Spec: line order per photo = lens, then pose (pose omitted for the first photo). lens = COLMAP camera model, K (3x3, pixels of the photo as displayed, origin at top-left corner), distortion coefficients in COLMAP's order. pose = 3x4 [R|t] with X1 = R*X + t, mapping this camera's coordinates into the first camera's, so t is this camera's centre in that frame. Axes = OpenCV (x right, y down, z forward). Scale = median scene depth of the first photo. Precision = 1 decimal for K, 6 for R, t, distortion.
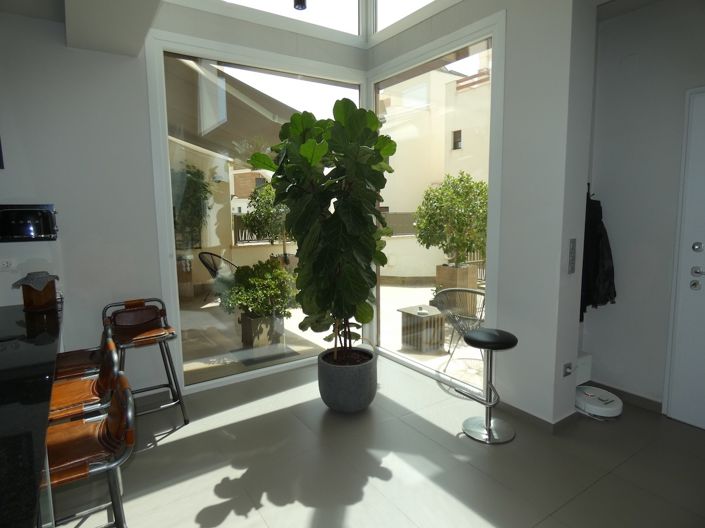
lens RADIAL K [[420.6, 0, 352.5], [0, 420.6, 261.2], [0, 0, 1]] dist [-0.011445, 0.003435]
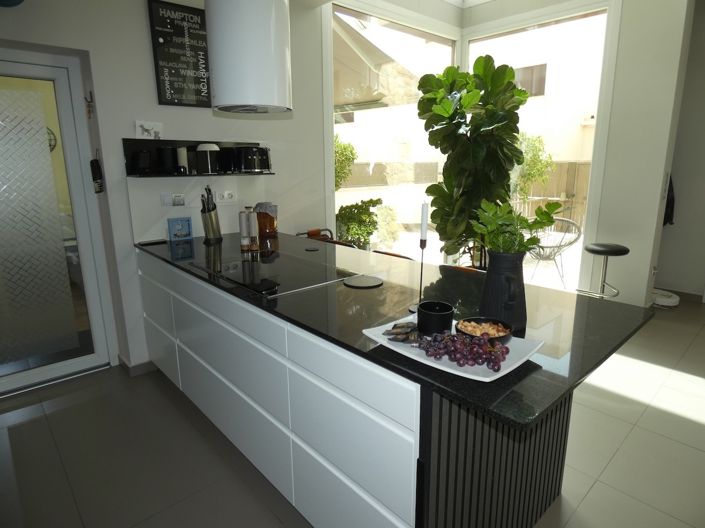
lens RADIAL K [[420.6, 0, 355.7], [0, 420.6, 256.6], [0, 0, 1]] dist [-0.011445, 0.003435]
pose [[0.988147, -0.033457, 0.149820, -0.567965], [0.019158, 0.995208, 0.095888, 0.057095], [-0.152310, -0.091881, 0.984053, -0.157611]]
